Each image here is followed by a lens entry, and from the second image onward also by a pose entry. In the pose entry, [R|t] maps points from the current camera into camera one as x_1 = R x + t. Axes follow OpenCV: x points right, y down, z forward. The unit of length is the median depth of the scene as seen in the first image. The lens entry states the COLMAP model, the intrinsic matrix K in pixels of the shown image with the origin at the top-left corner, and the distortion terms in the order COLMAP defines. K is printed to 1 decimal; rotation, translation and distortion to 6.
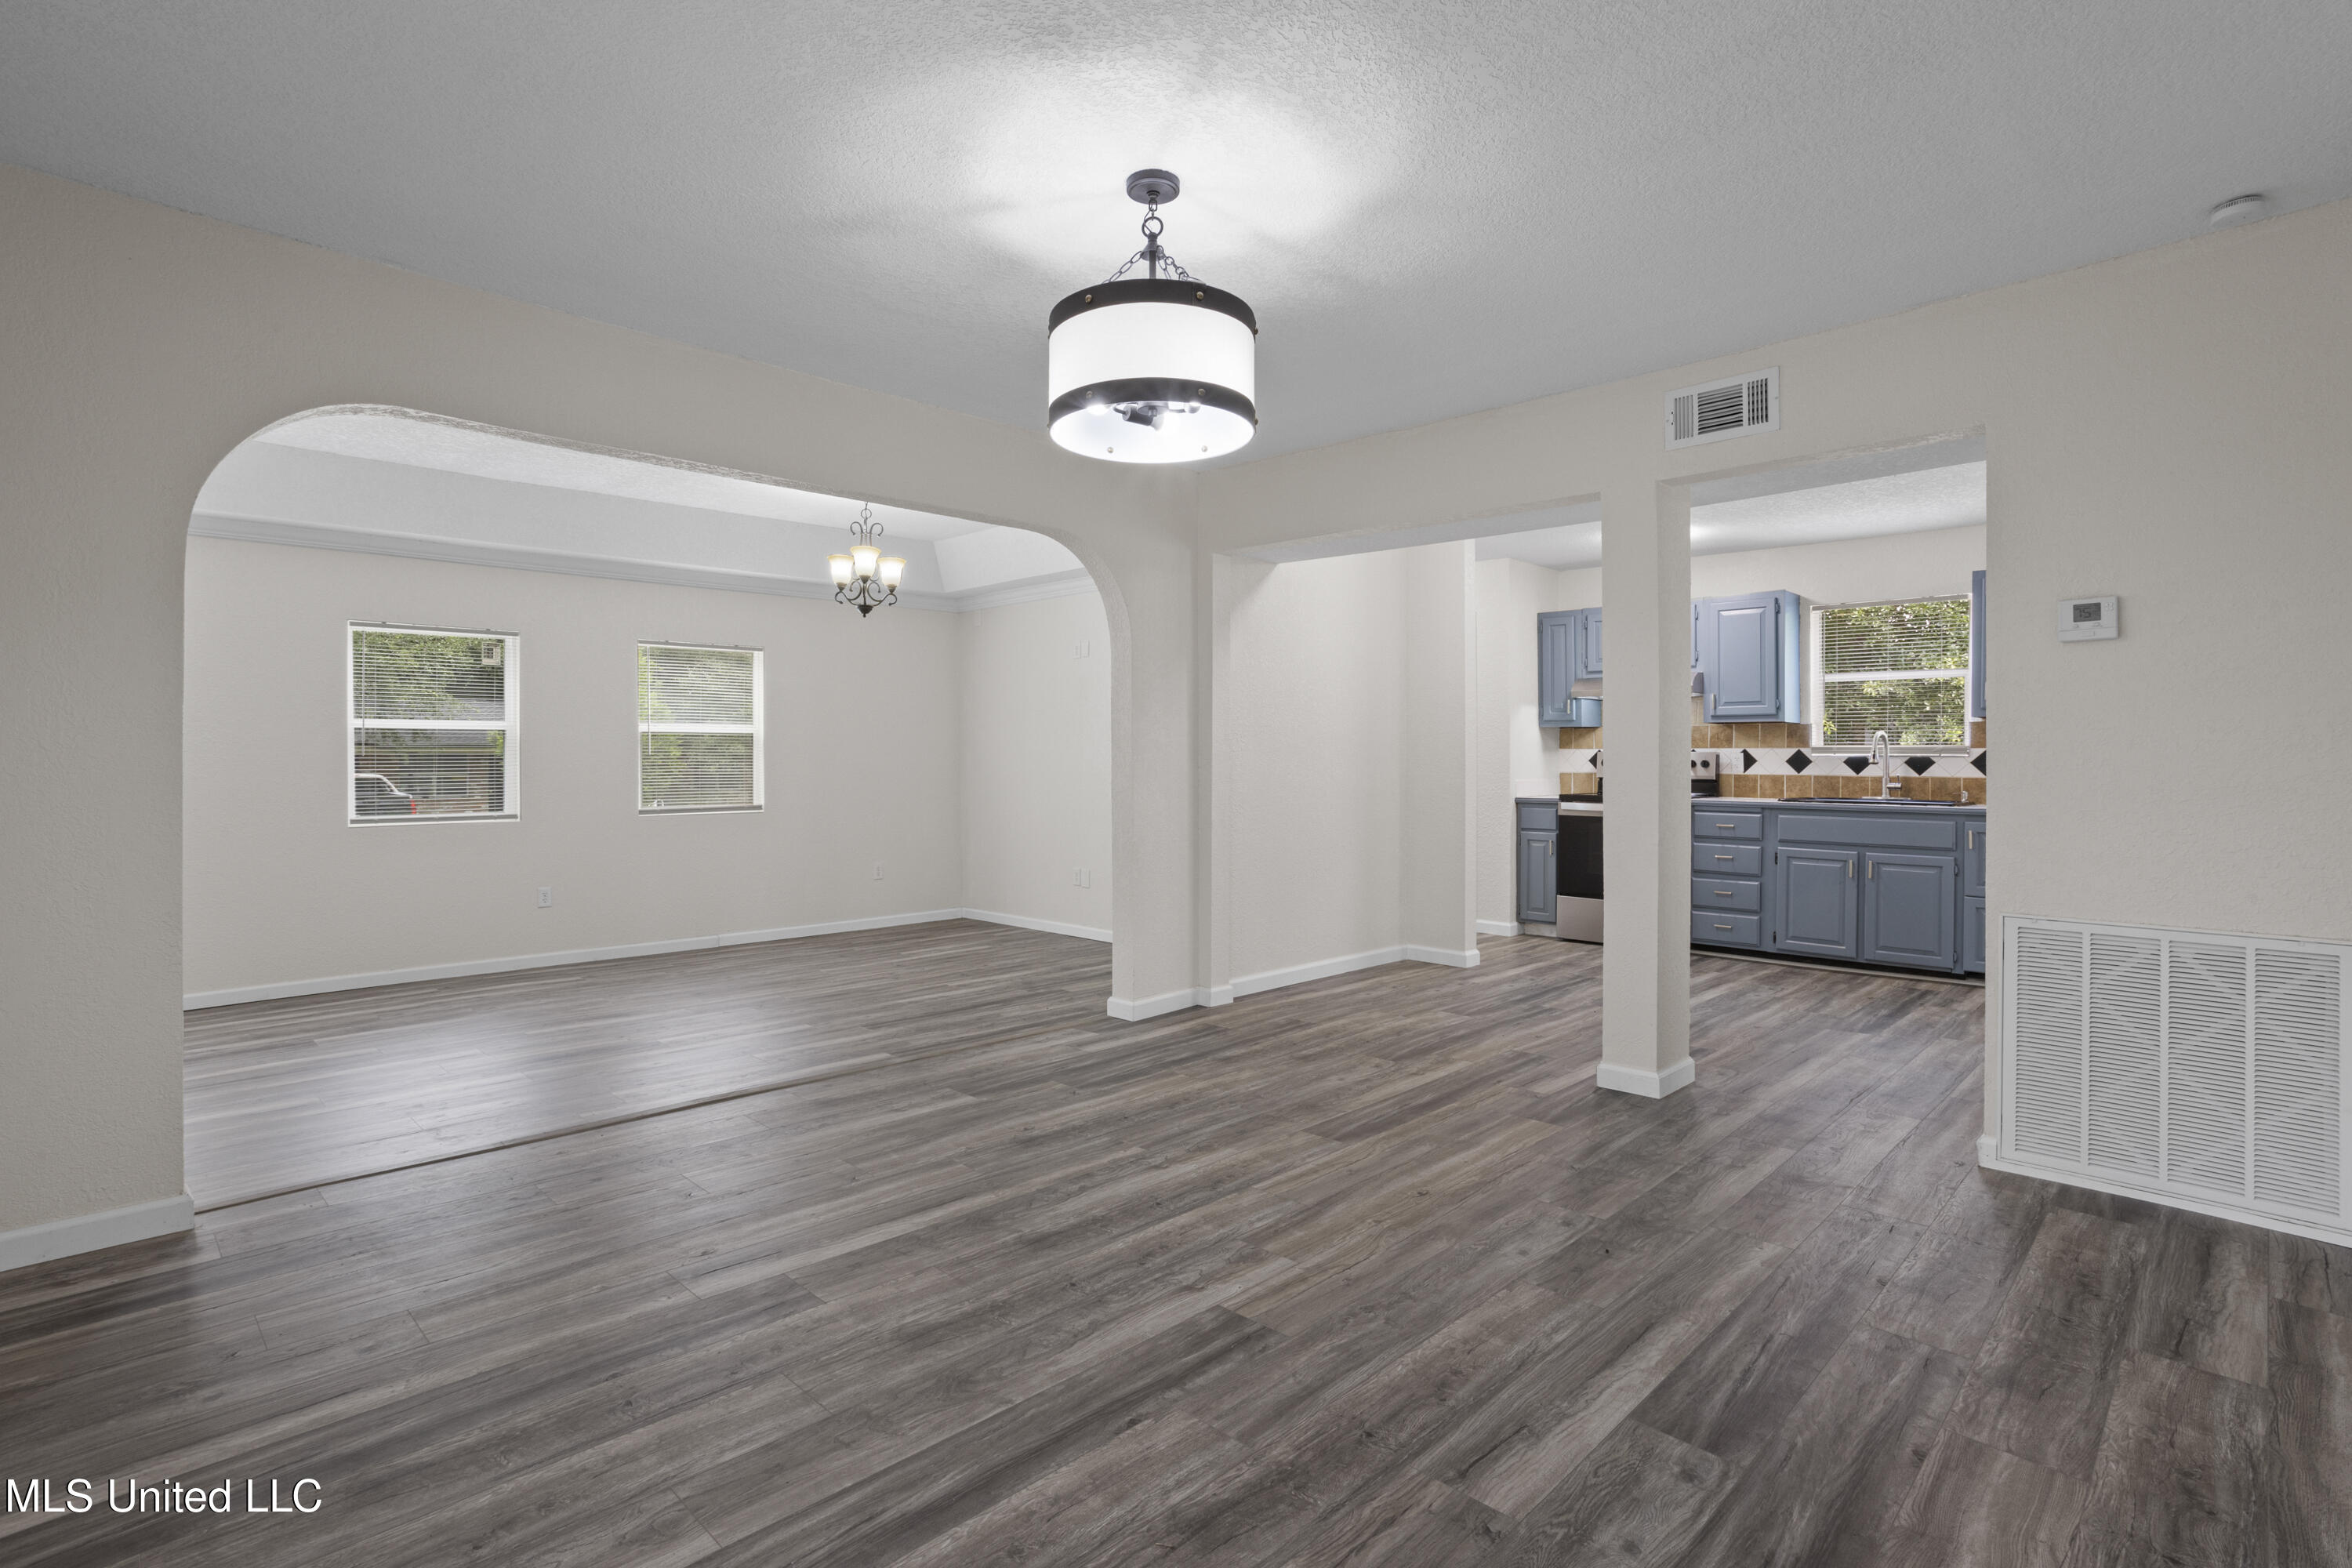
lens RADIAL K [[1131.3, 0, 1170.8], [0, 1131.3, 775.1], [0, 0, 1]] dist [-0.024756, 0.009682]
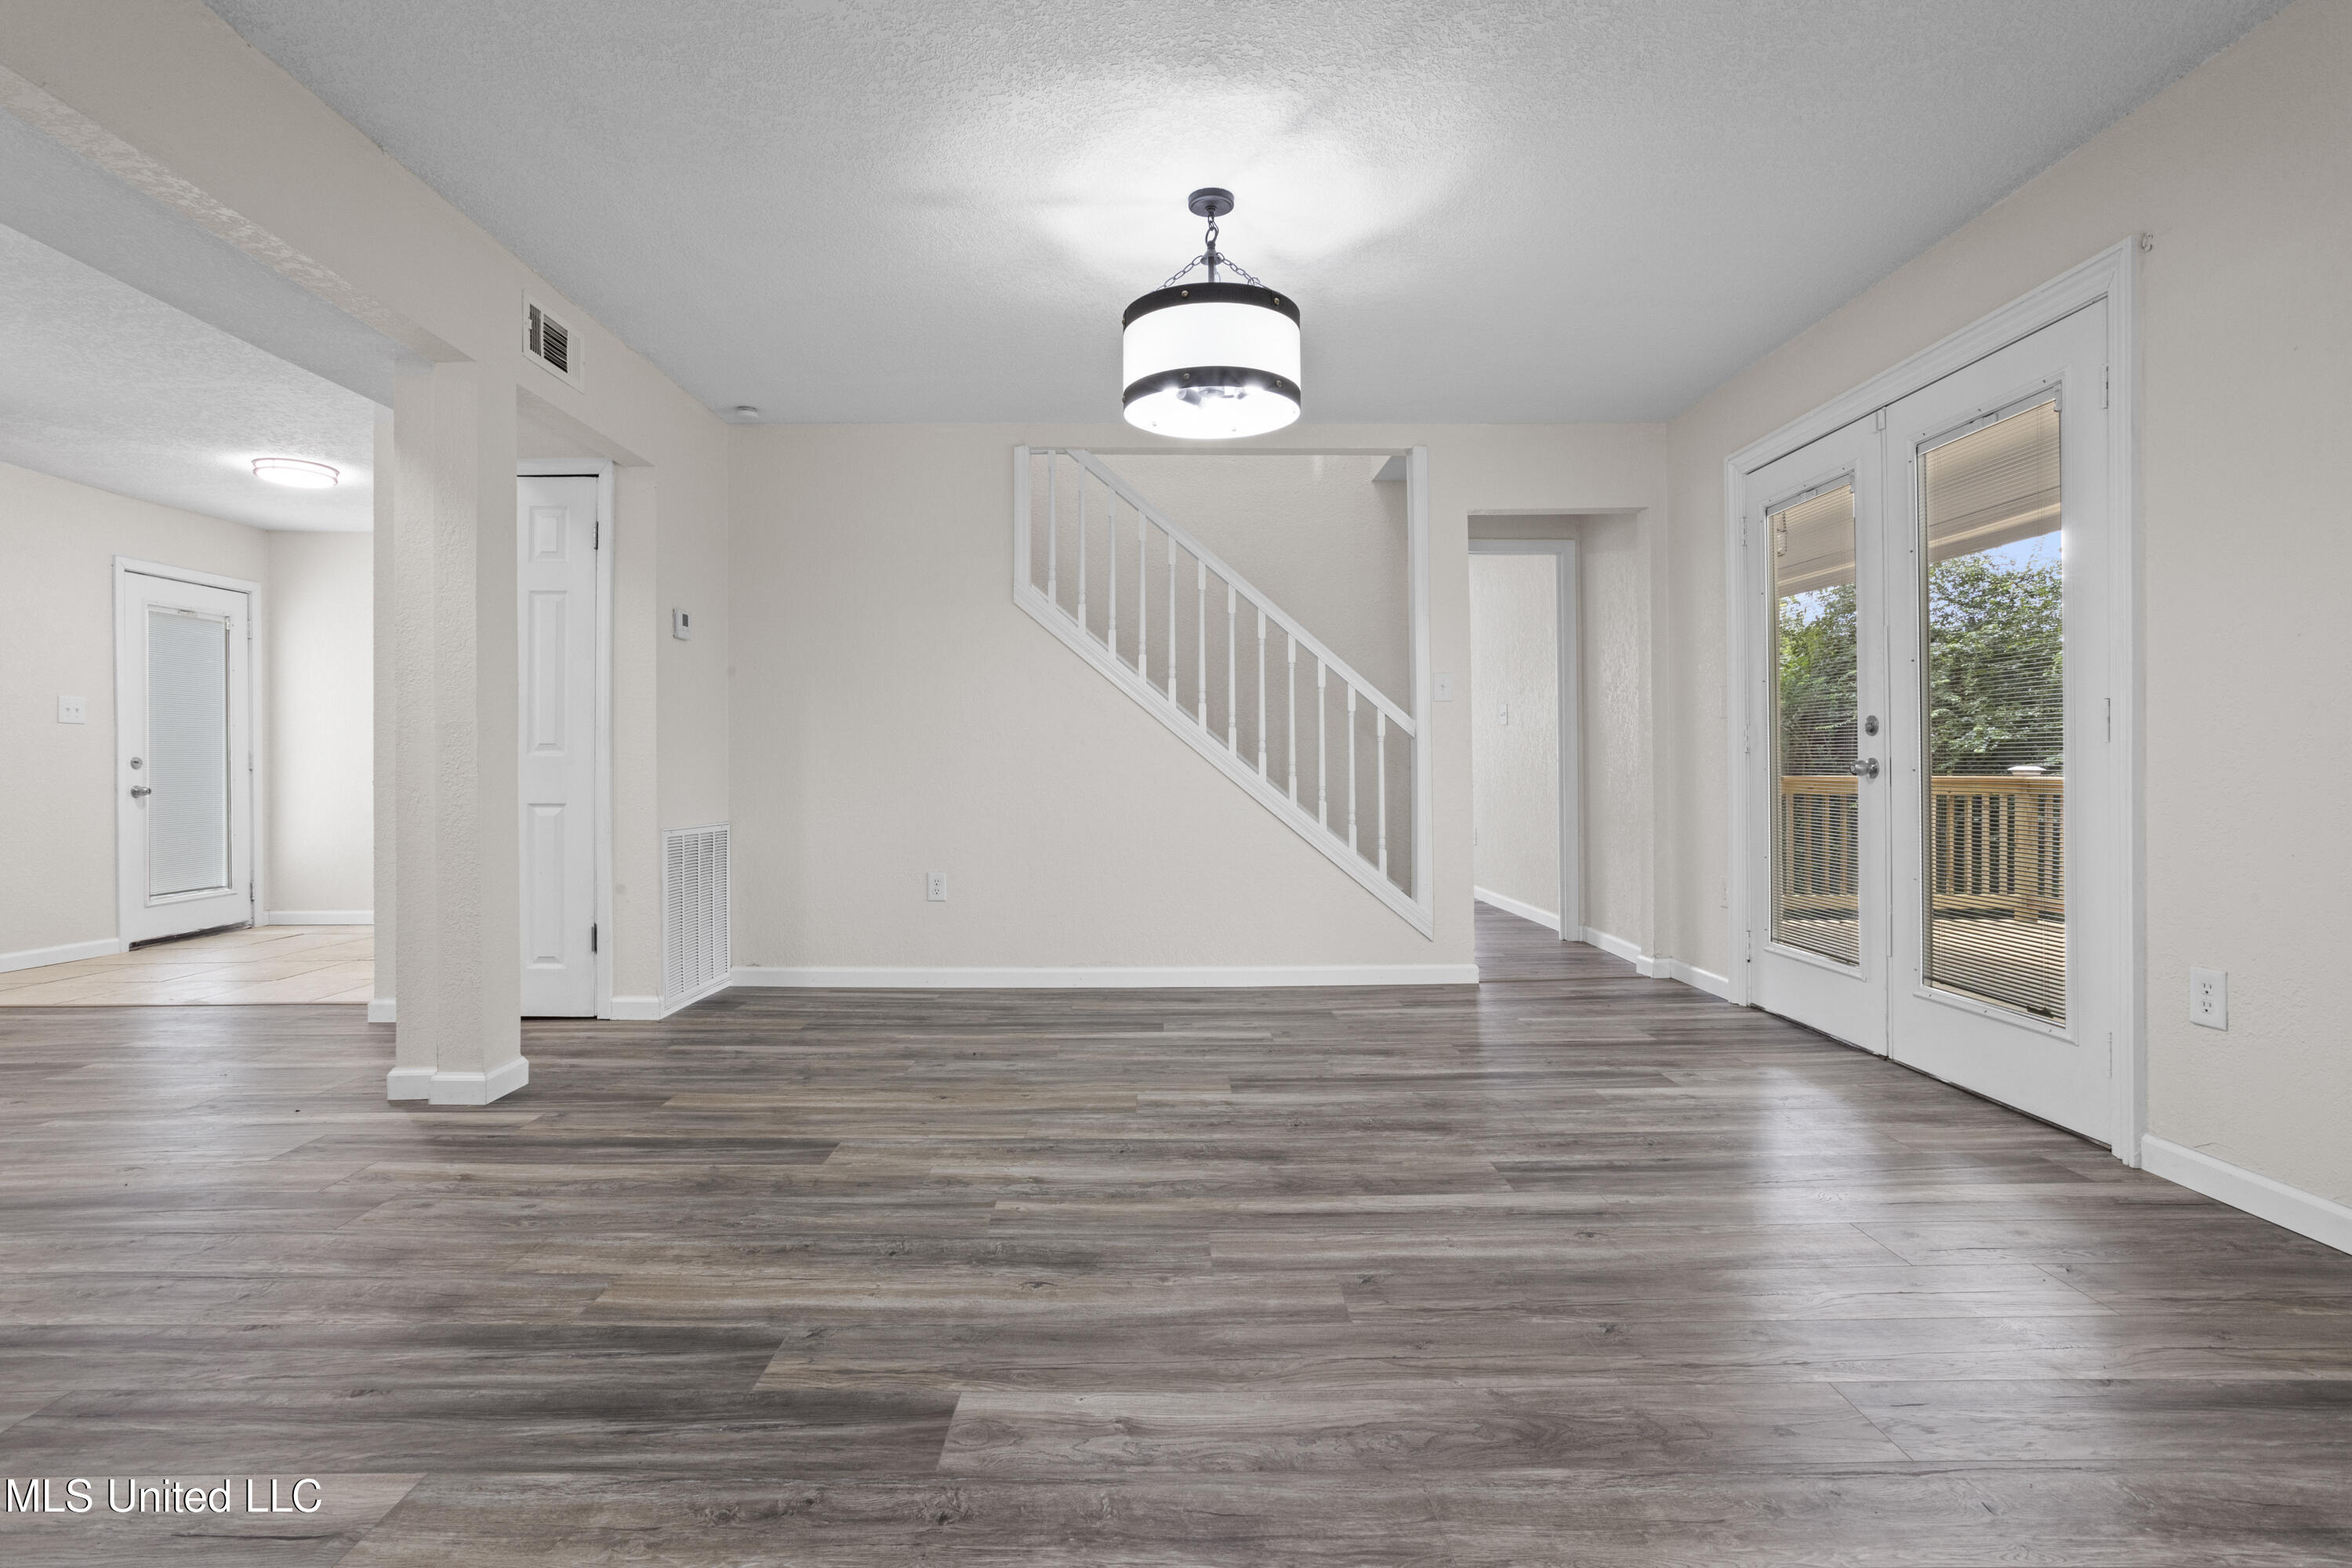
lens RADIAL K [[1131.3, 0, 1168.3], [0, 1131.3, 773.3], [0, 0, 1]] dist [-0.024756, 0.009682]
pose [[-0.713312, -0.000651, 0.700846, -0.769703], [0.007066, 0.999942, 0.008121, 0.056660], [-0.700811, 0.010745, -0.713266, 1.793297]]
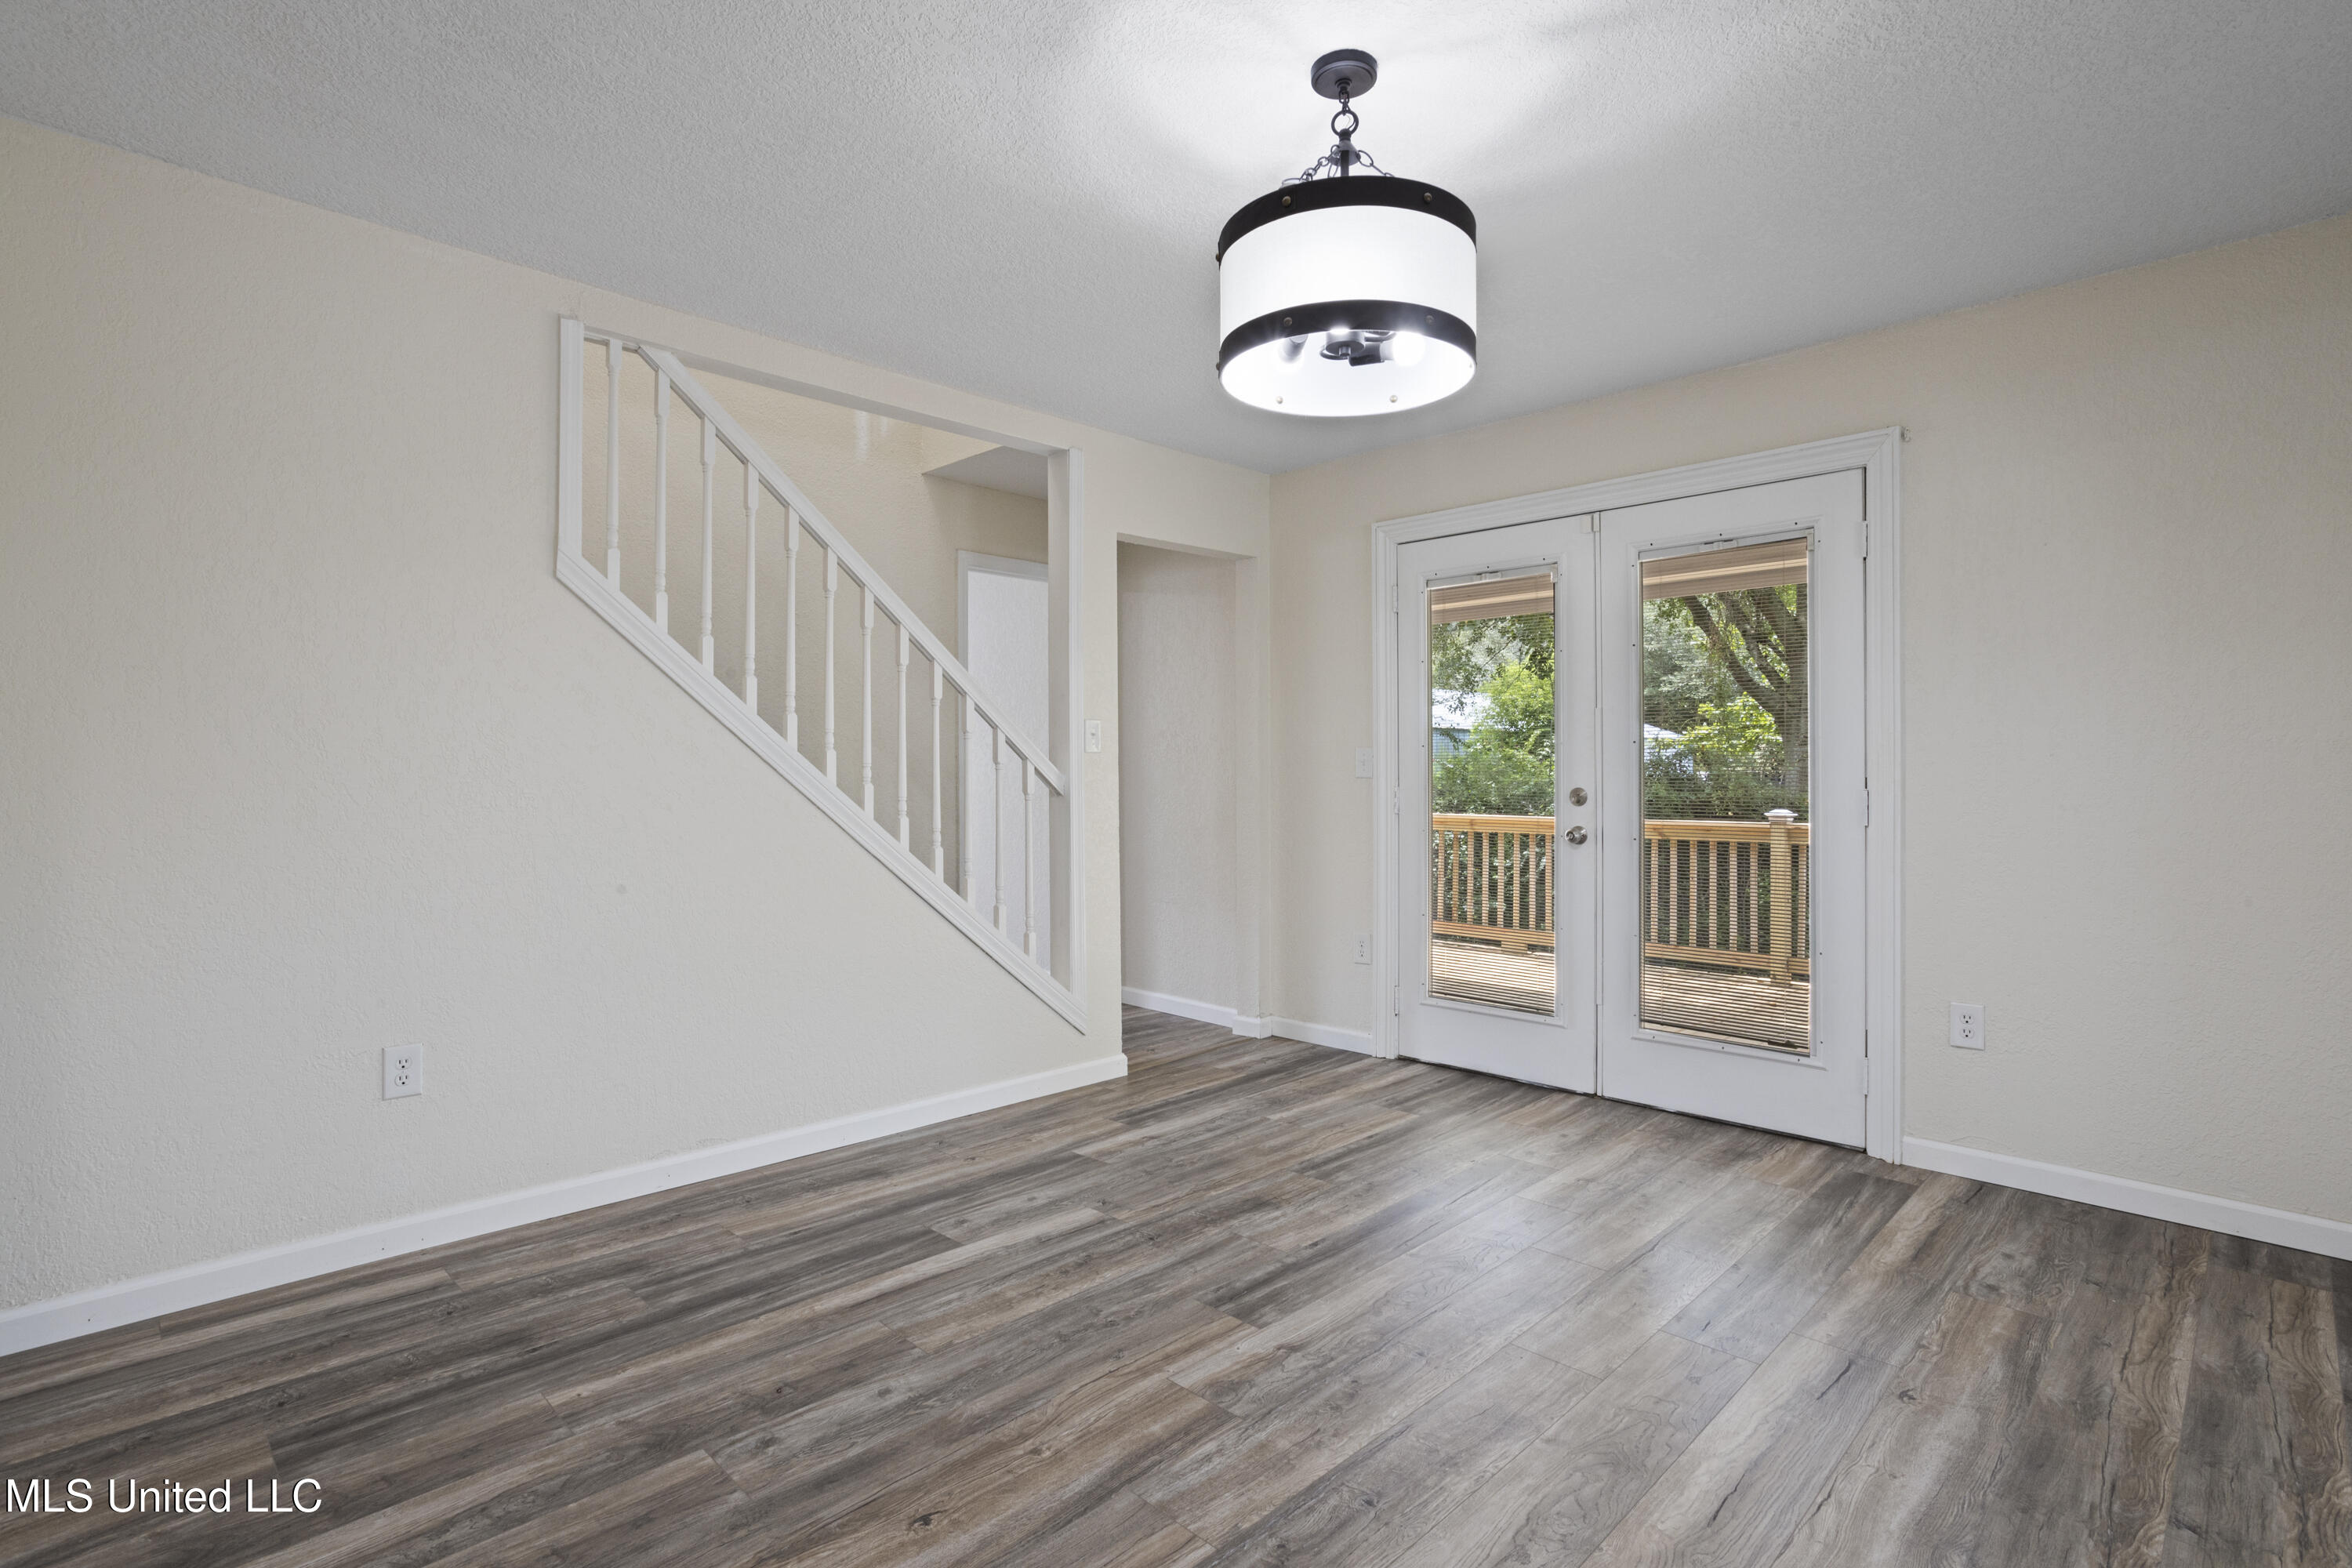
lens RADIAL K [[1131.3, 0, 1159.0], [0, 1131.3, 778.7], [0, 0, 1]] dist [-0.024756, 0.009682]
pose [[-0.999894, 0.001563, 0.014457, 0.102009], [0.001663, 0.999974, 0.006955, -0.017923], [-0.014446, 0.006979, -0.999871, 1.744950]]
